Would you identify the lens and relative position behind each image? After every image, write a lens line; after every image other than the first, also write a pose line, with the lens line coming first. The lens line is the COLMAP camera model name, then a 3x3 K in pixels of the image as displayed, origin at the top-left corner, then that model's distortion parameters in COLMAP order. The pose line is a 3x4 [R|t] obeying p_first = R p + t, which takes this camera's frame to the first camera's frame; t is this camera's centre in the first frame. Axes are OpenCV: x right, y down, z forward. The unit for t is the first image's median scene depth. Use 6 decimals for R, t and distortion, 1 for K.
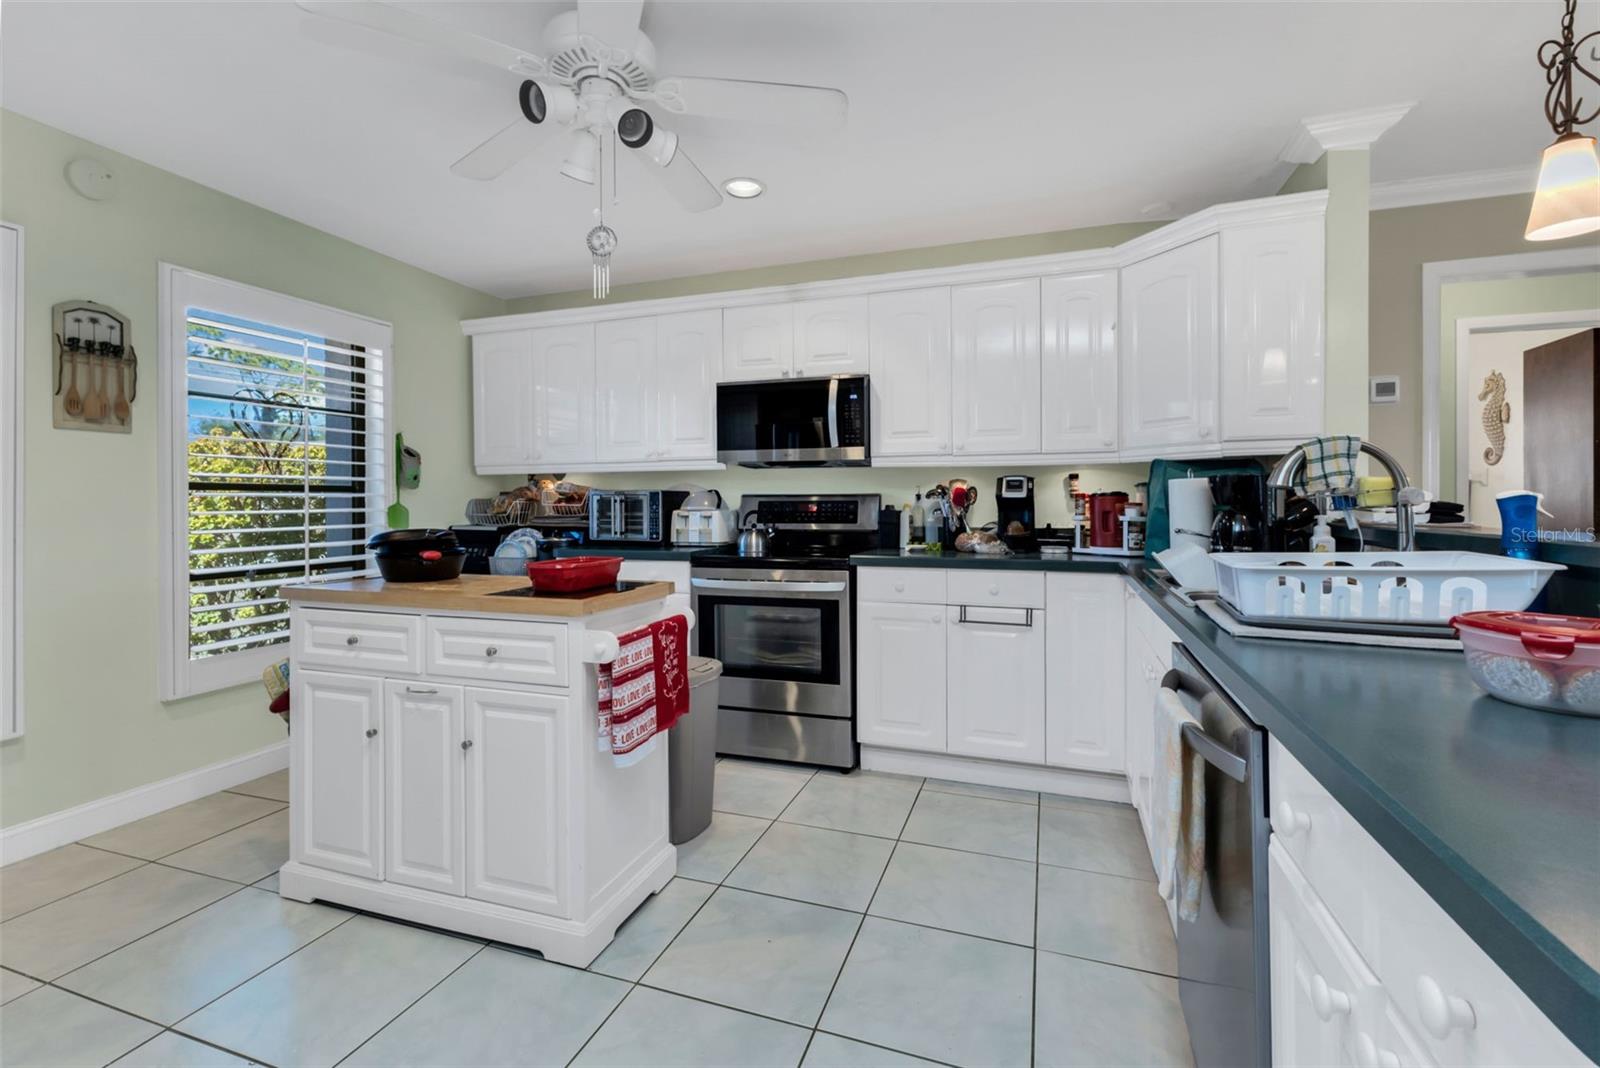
lens RADIAL K [[701.2, 0, 808.0], [0, 701.2, 507.8], [0, 0, 1]] dist [0.007064, -0.000694]
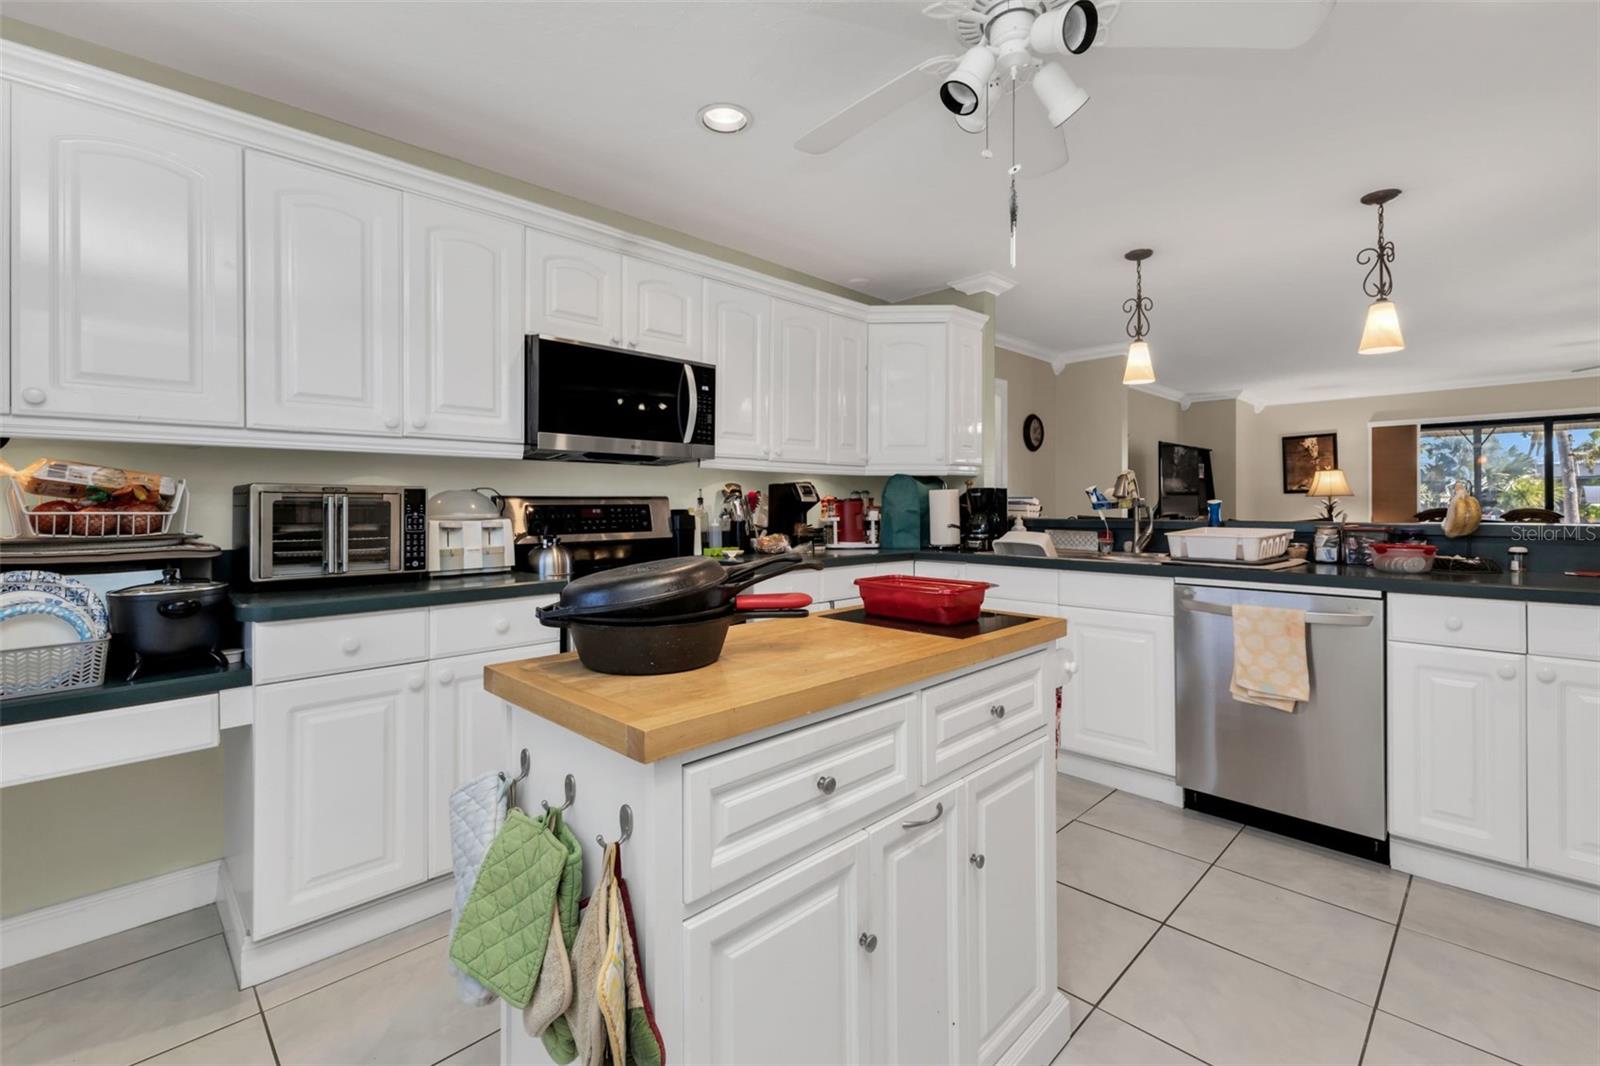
lens RADIAL K [[701.2, 0, 797.7], [0, 701.2, 524.6], [0, 0, 1]] dist [0.007064, -0.000694]
pose [[0.430490, -0.024696, 0.902257, -0.666471], [0.012670, 0.999692, 0.021318, -0.001636], [-0.902506, 0.002255, 0.430671, 0.485214]]
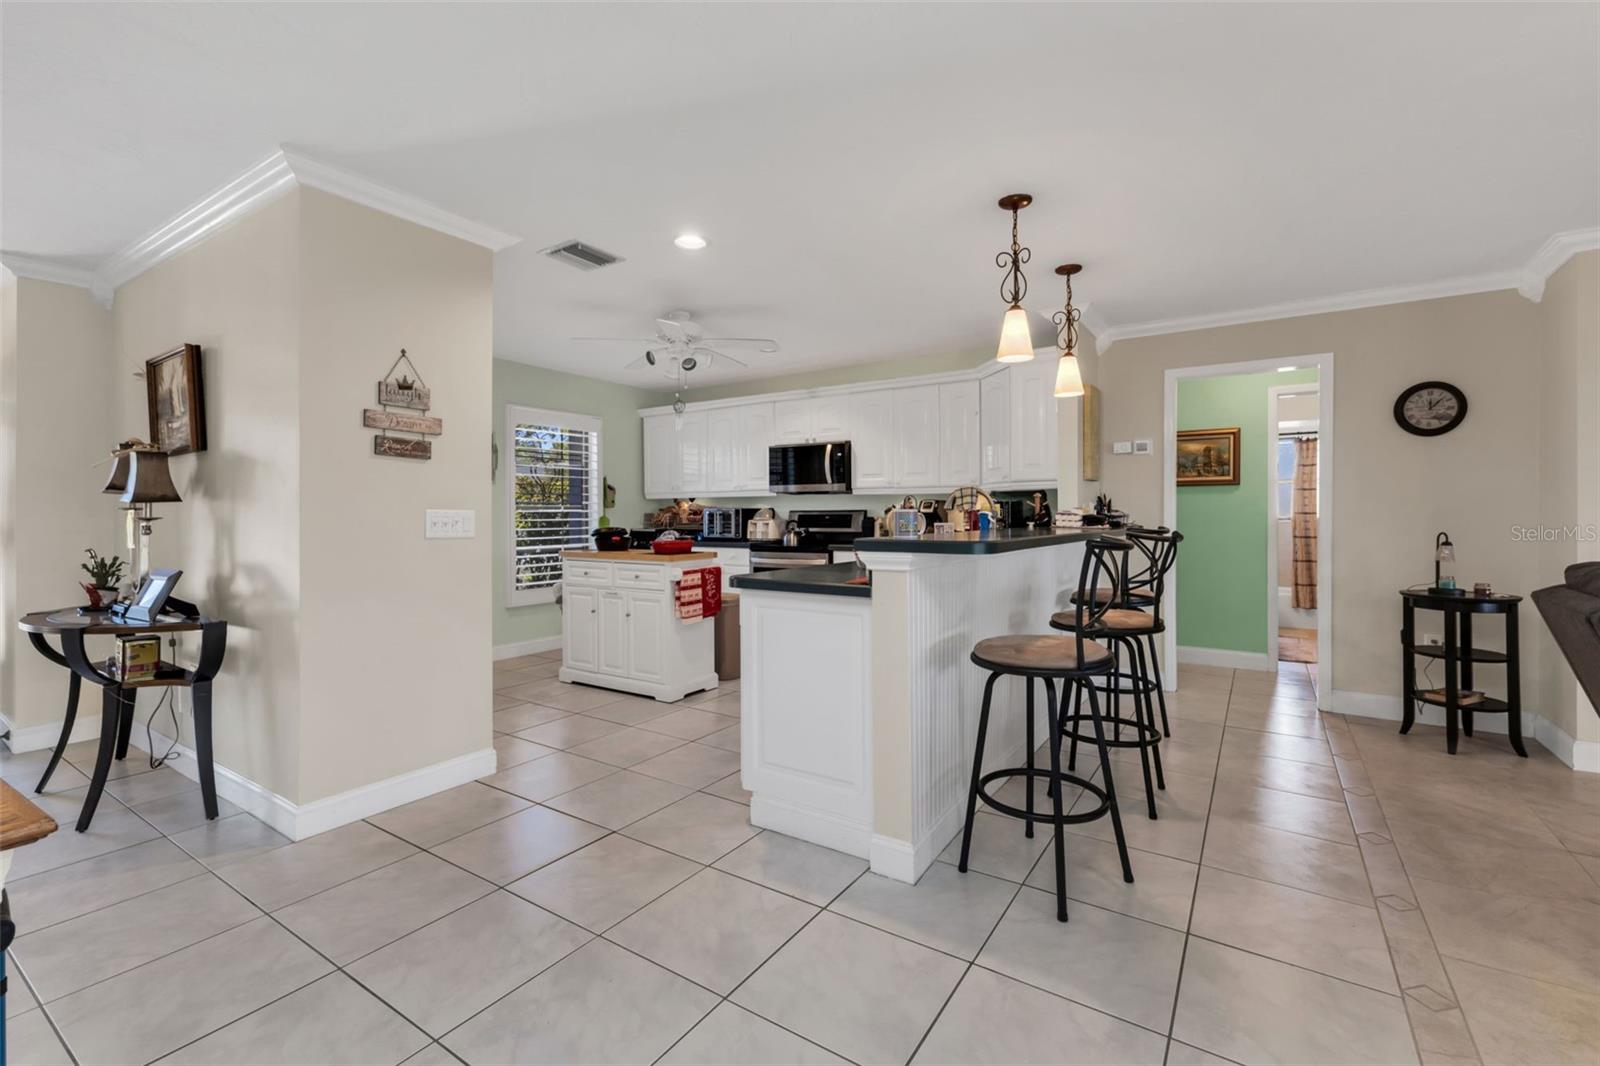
lens RADIAL K [[701.2, 0, 801.0], [0, 701.2, 515.9], [0, 0, 1]] dist [0.007064, -0.000694]
pose [[0.966793, -0.000212, -0.255561, 0.400795], [-0.001064, 0.999988, -0.004854, 0.002212], [0.255559, 0.004965, 0.966781, -0.672455]]
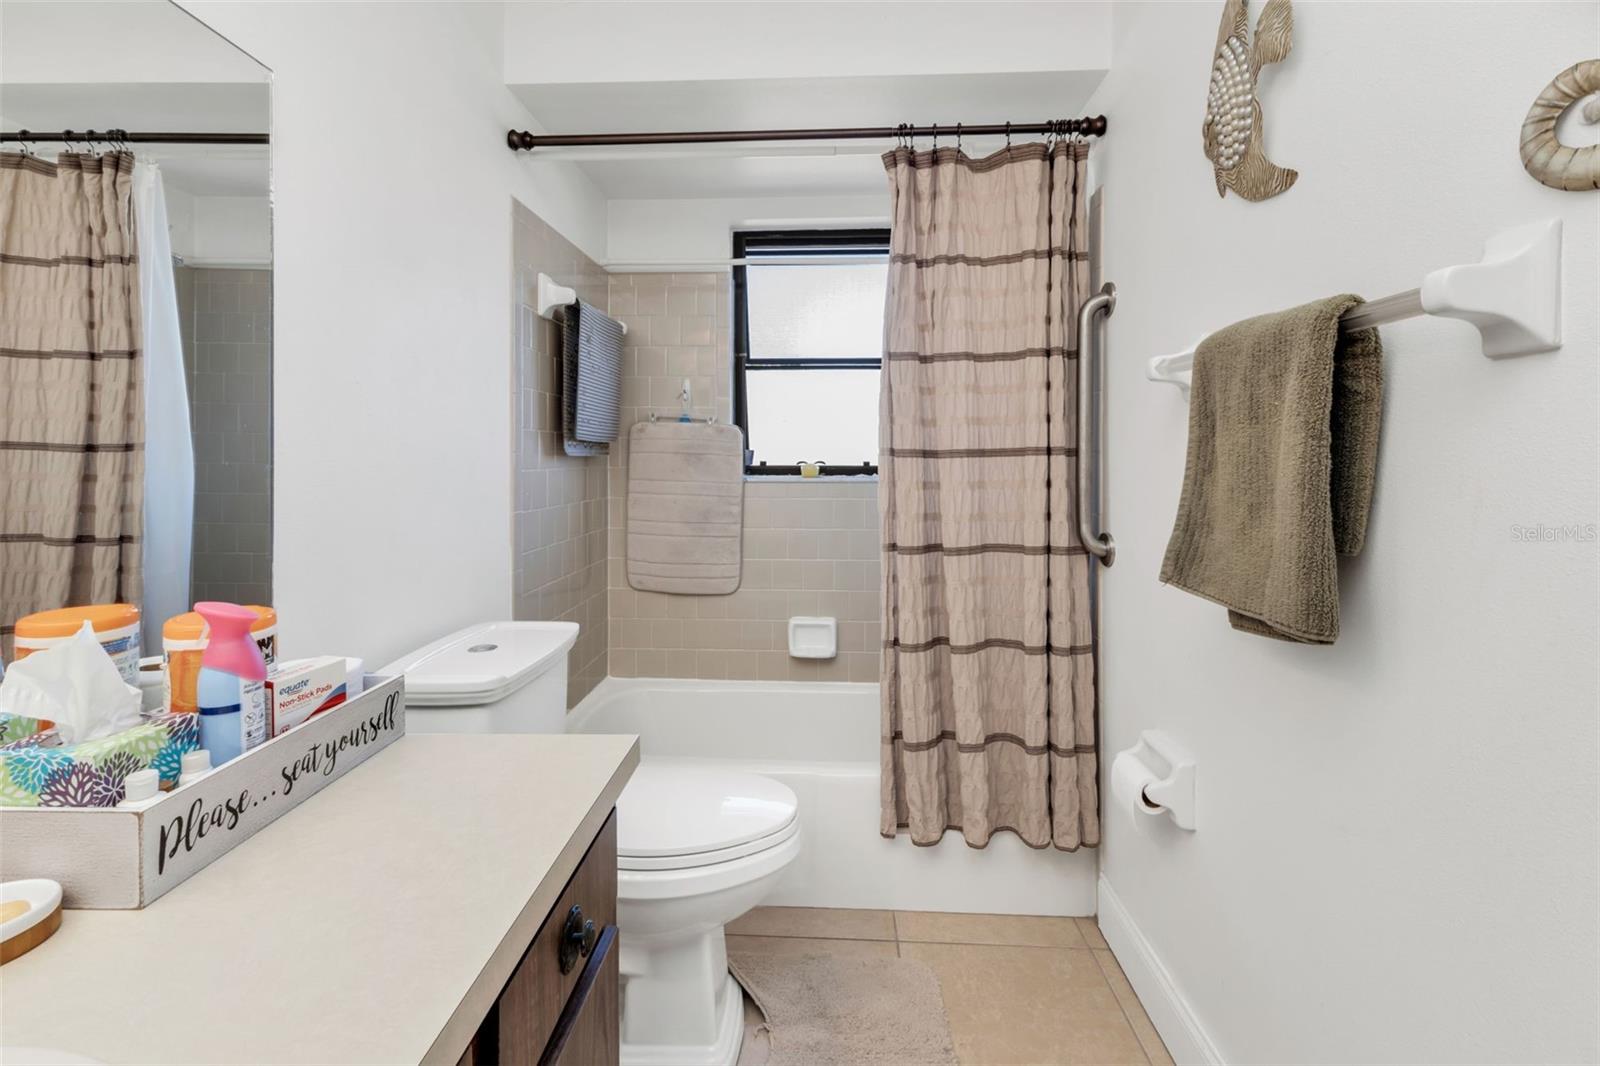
lens RADIAL K [[701.2, 0, 805.1], [0, 701.2, 461.9], [0, 0, 1]] dist [0.007064, -0.000694]
pose [[0.952278, -0.000668, 0.305231, 1.017012], [0.002303, 0.999985, -0.004996, -0.008050], [-0.305223, 0.005461, 0.952265, 1.105816]]
